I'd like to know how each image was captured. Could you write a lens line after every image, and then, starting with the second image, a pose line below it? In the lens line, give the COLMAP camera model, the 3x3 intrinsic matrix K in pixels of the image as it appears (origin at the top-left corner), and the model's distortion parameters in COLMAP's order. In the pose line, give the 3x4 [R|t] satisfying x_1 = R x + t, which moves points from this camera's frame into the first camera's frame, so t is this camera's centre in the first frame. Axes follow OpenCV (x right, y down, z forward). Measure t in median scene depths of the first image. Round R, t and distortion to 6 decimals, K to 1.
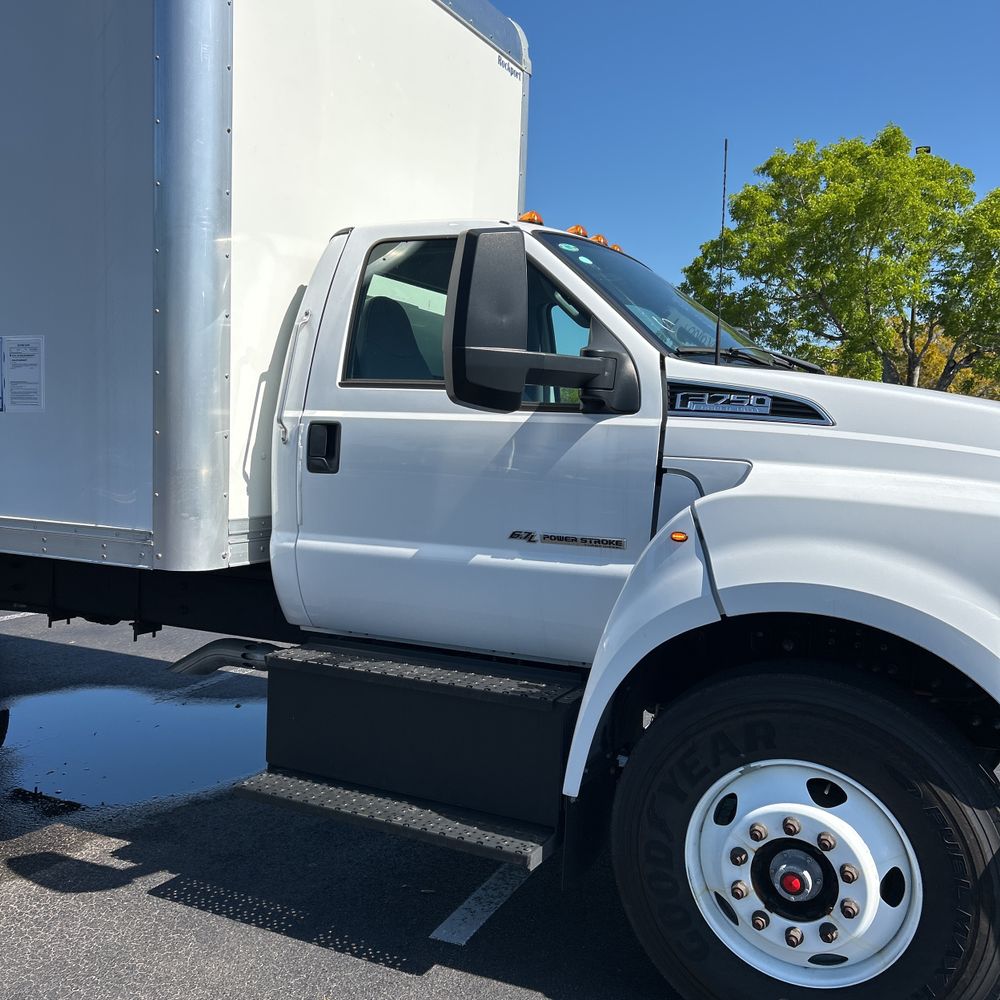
lens RADIAL K [[988.6, 0, 494.6], [0, 988.6, 525.2], [0, 0, 1]] dist [0.088200, -0.125019]
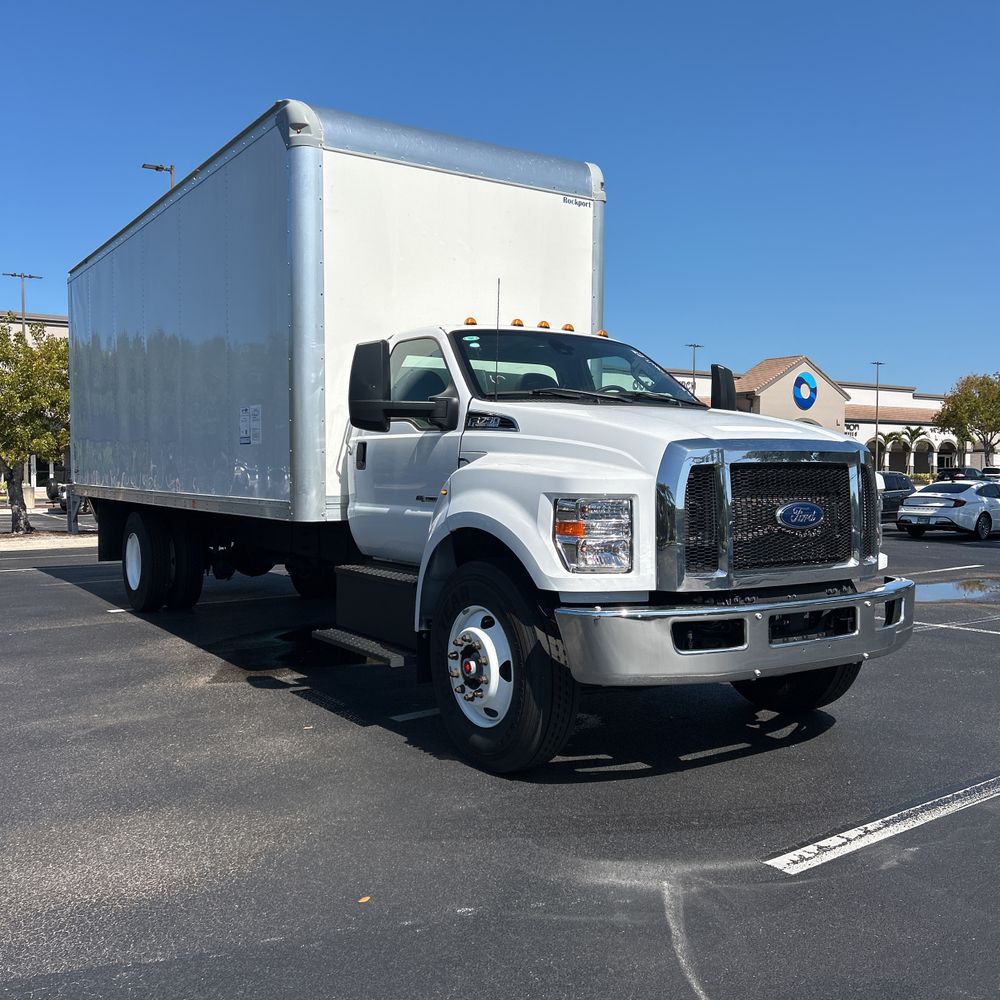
lens RADIAL K [[991.6, 0, 499.7], [0, 991.6, 514.7], [0, 0, 1]] dist [0.040130, -0.008191]
pose [[0.872047, -0.004602, -0.489401, 1.195687], [-0.017335, 0.999038, -0.040283, 0.127604], [0.489116, 0.043613, 0.871128, -0.607336]]
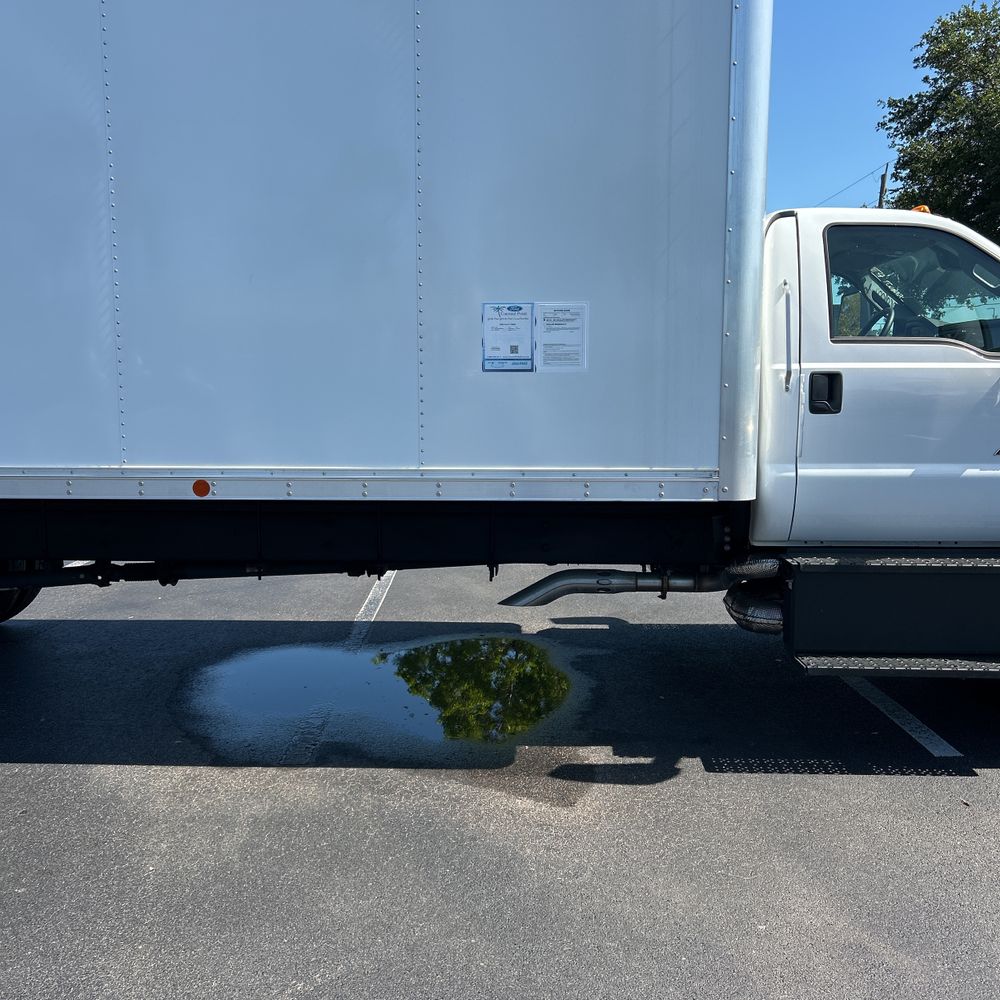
lens RADIAL K [[988.6, 0, 494.6], [0, 988.6, 525.2], [0, 0, 1]] dist [0.088200, -0.125019]
pose [[0.905999, -0.086915, 0.414261, -1.335132], [0.063045, 0.995483, 0.070980, -0.035661], [-0.418559, -0.038191, 0.907386, 0.045360]]
